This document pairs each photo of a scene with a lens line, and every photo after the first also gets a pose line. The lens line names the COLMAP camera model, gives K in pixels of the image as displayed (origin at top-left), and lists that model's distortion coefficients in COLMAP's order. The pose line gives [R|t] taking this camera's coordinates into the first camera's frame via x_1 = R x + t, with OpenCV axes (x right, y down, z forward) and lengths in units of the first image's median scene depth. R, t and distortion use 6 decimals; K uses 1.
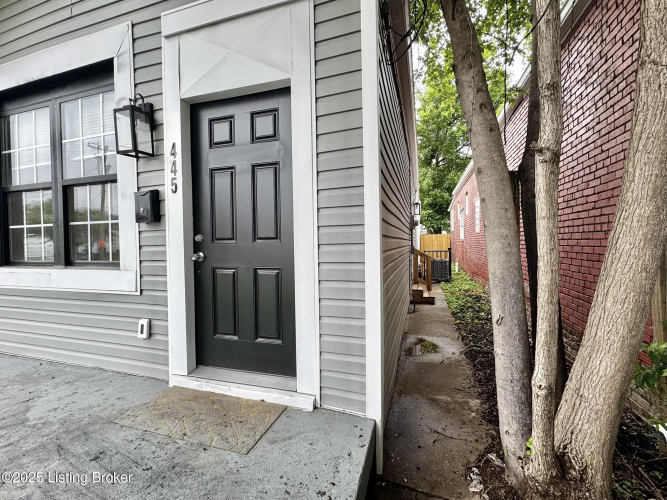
lens RADIAL K [[286.3, 0, 332.7], [0, 286.3, 248.7], [0, 0, 1]] dist [0.002465, 0.000121]
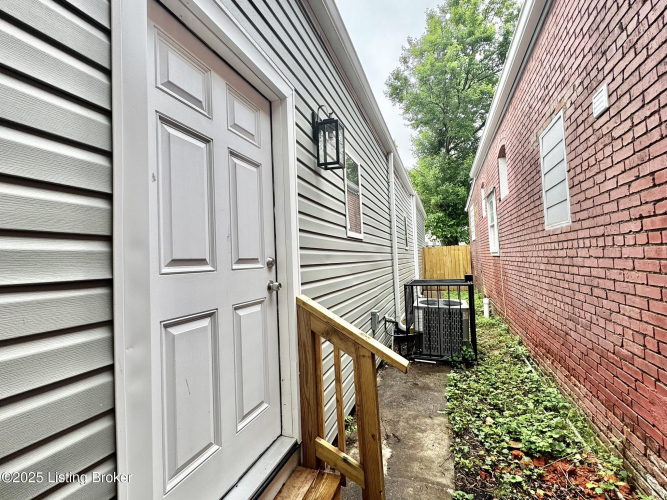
lens RADIAL K [[286.3, 0, 332.2], [0, 286.3, 249.1], [0, 0, 1]] dist [0.002465, 0.000121]
pose [[0.997723, -0.027580, -0.061543, 0.114093], [0.024212, 0.998203, -0.054809, -0.010667], [0.062944, 0.053194, 0.996598, 0.275716]]
